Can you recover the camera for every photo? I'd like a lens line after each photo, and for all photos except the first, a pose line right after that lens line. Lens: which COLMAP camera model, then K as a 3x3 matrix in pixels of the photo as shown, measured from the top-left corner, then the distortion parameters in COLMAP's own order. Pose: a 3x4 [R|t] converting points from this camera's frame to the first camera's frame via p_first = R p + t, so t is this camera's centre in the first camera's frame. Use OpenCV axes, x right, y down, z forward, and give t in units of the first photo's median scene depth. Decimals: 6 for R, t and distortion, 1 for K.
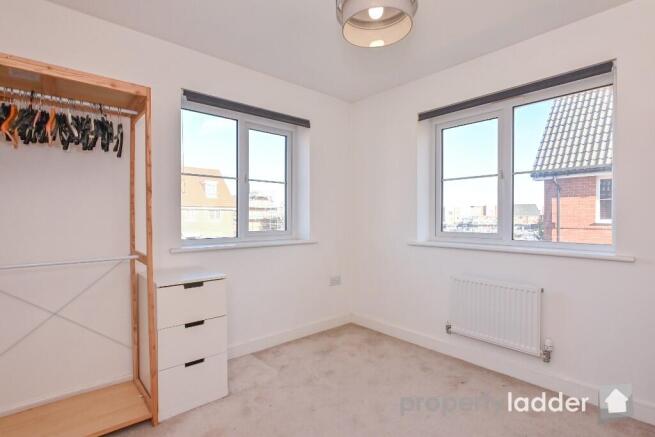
lens RADIAL K [[332.1, 0, 325.6], [0, 332.1, 219.6], [0, 0, 1]] dist [0.003893, 0.001207]
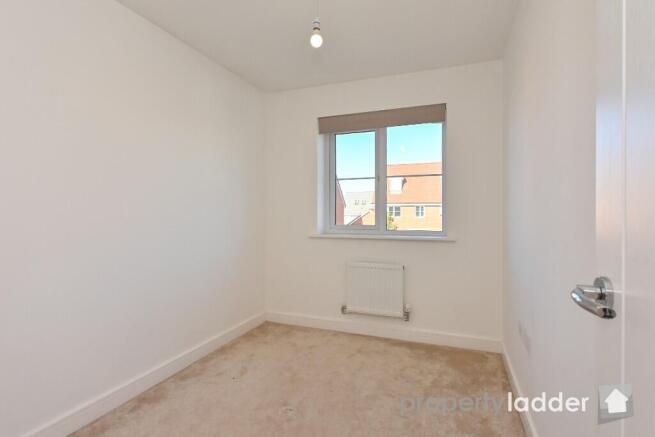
lens RADIAL K [[332.1, 0, 325.6], [0, 332.1, 219.6], [0, 0, 1]] dist [0.003893, 0.001207]
pose [[0.826154, -0.013412, 0.563284, -0.335615], [0.004074, 0.999833, 0.017832, -0.001862], [-0.563429, -0.012438, 0.826071, 0.086288]]
